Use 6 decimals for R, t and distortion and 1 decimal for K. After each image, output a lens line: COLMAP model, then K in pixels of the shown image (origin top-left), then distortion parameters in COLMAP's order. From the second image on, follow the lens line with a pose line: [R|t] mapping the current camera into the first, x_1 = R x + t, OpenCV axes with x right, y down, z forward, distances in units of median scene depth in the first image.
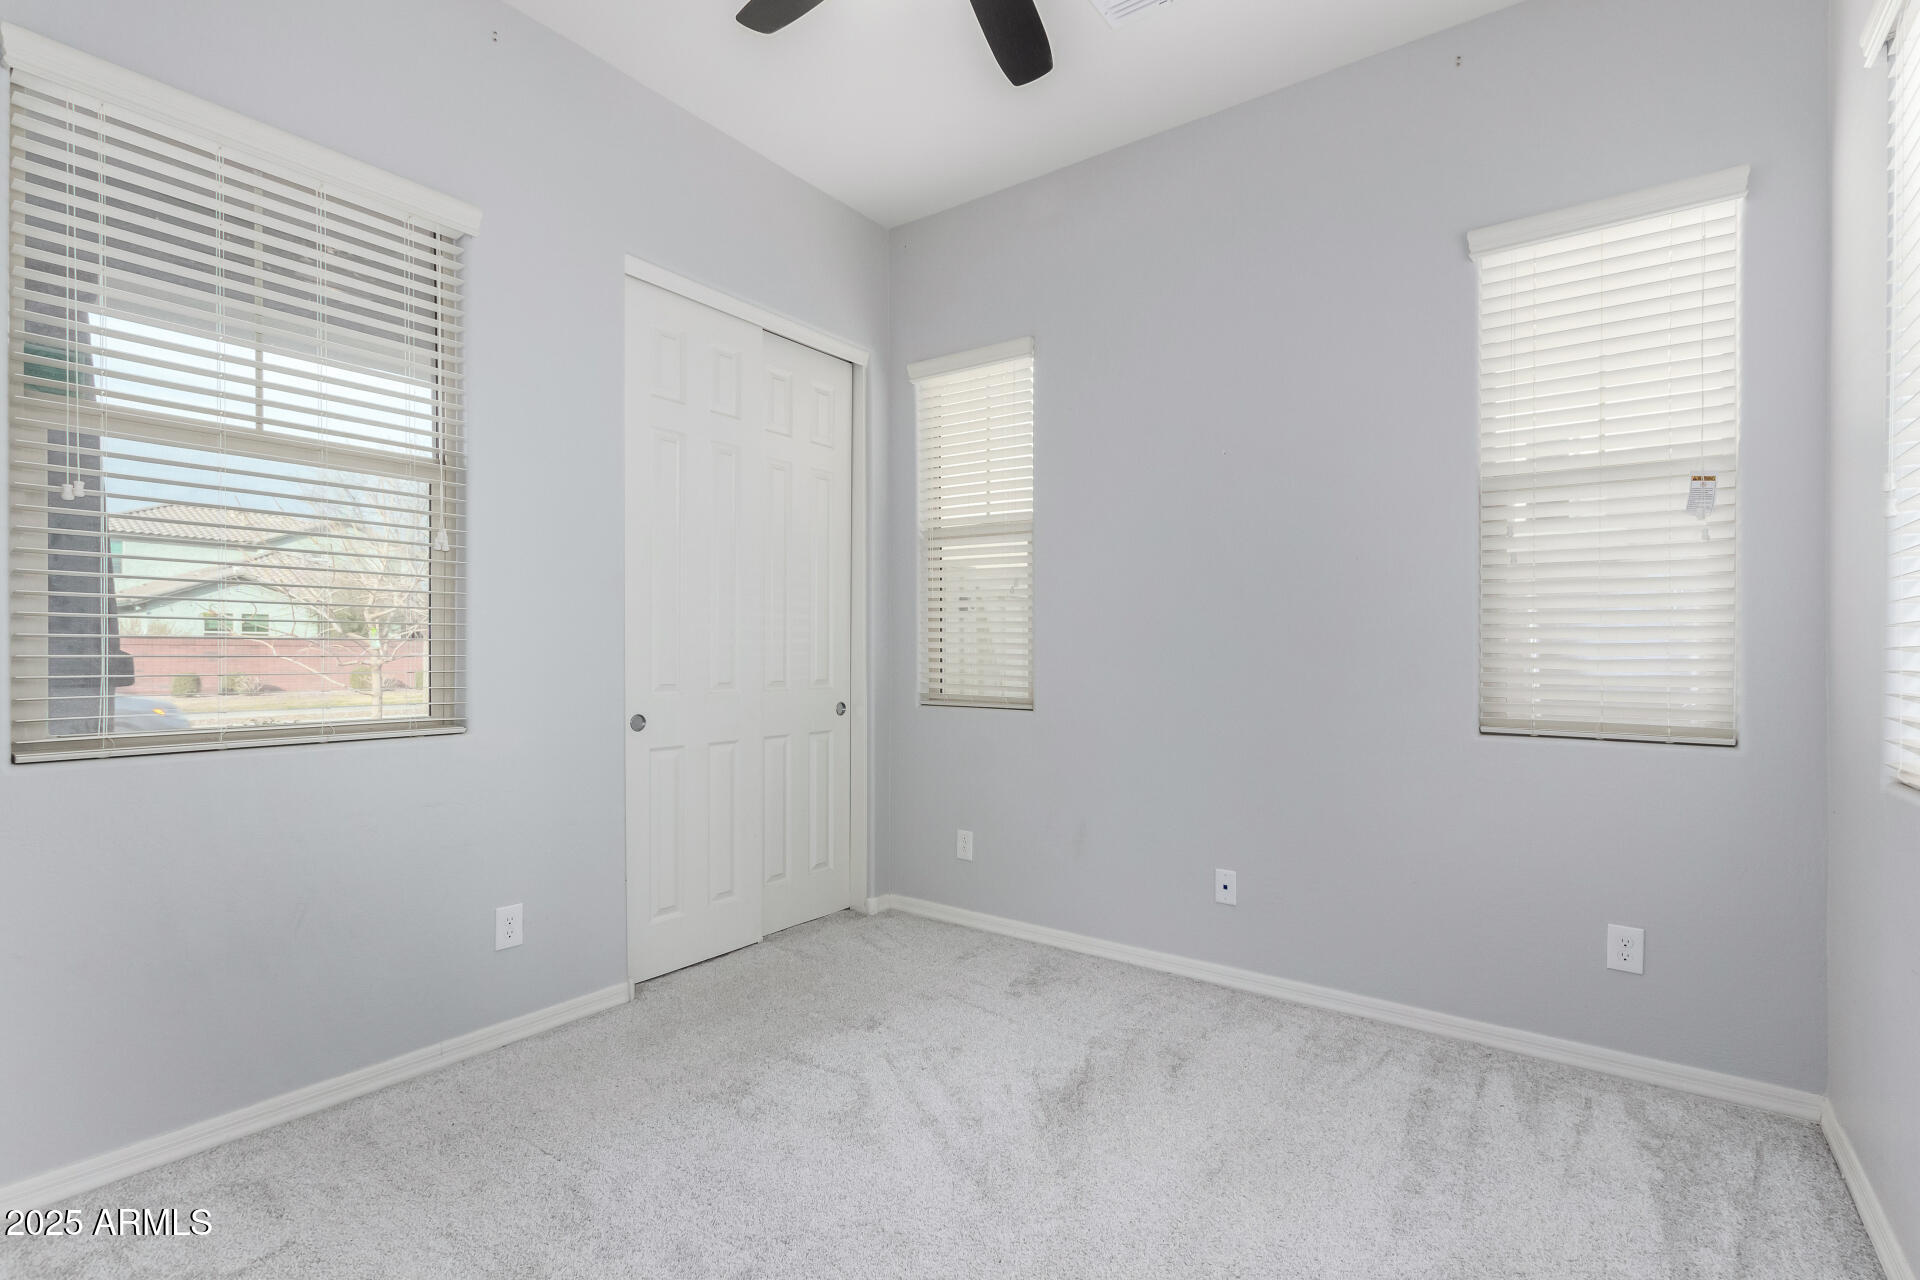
lens RADIAL K [[888.4, 0, 942.3], [0, 888.4, 649.3], [0, 0, 1]] dist [0.004120, -0.000642]
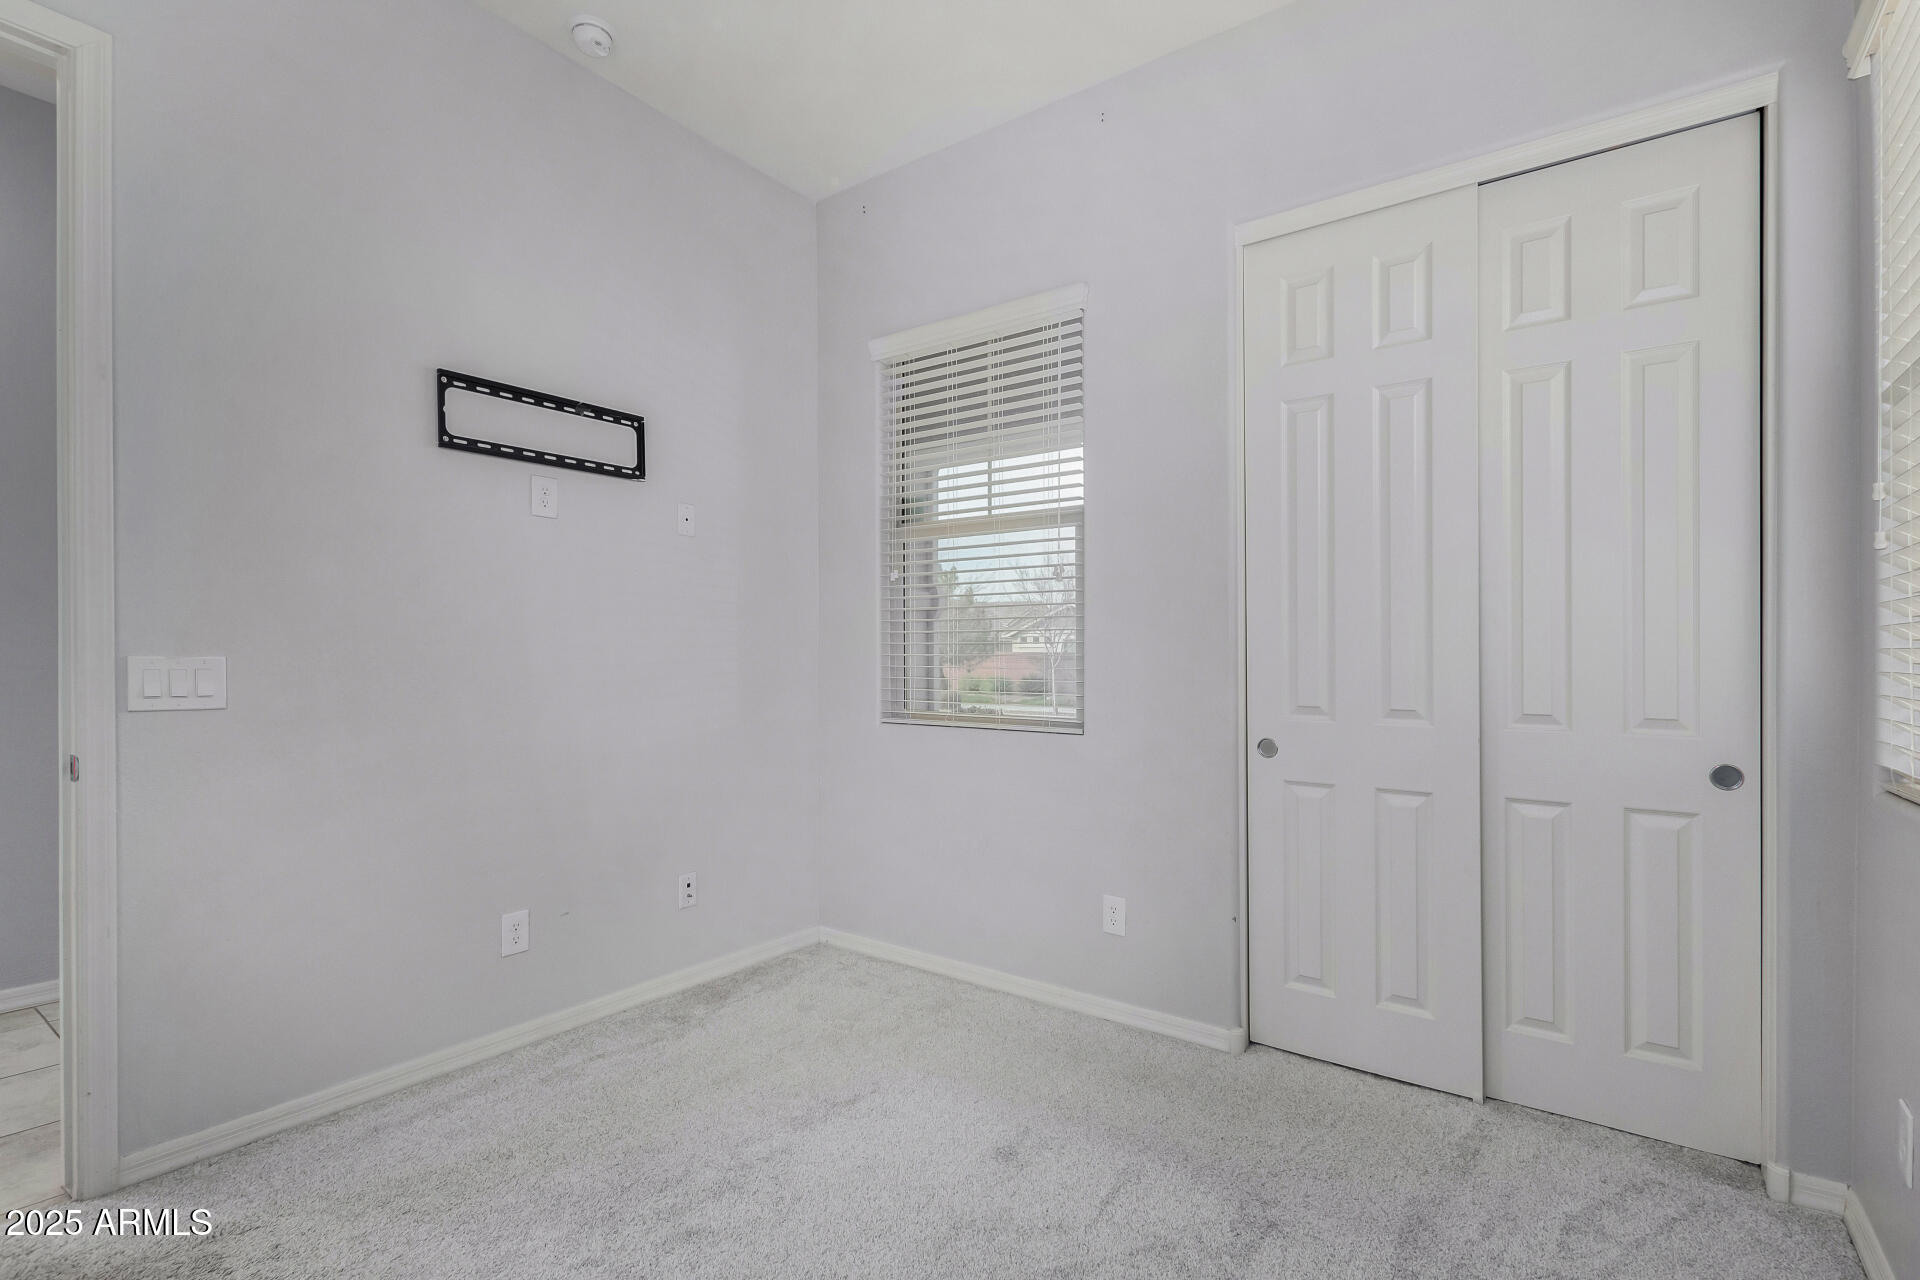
lens RADIAL K [[885.8, 0, 970.4], [0, 885.8, 659.2], [0, 0, 1]] dist [0.003580, -0.000370]
pose [[0.023194, -0.003016, -0.999726, 0.678519], [-0.002476, 0.999992, -0.003075, -0.001188], [0.999728, 0.002547, 0.023186, 0.894607]]
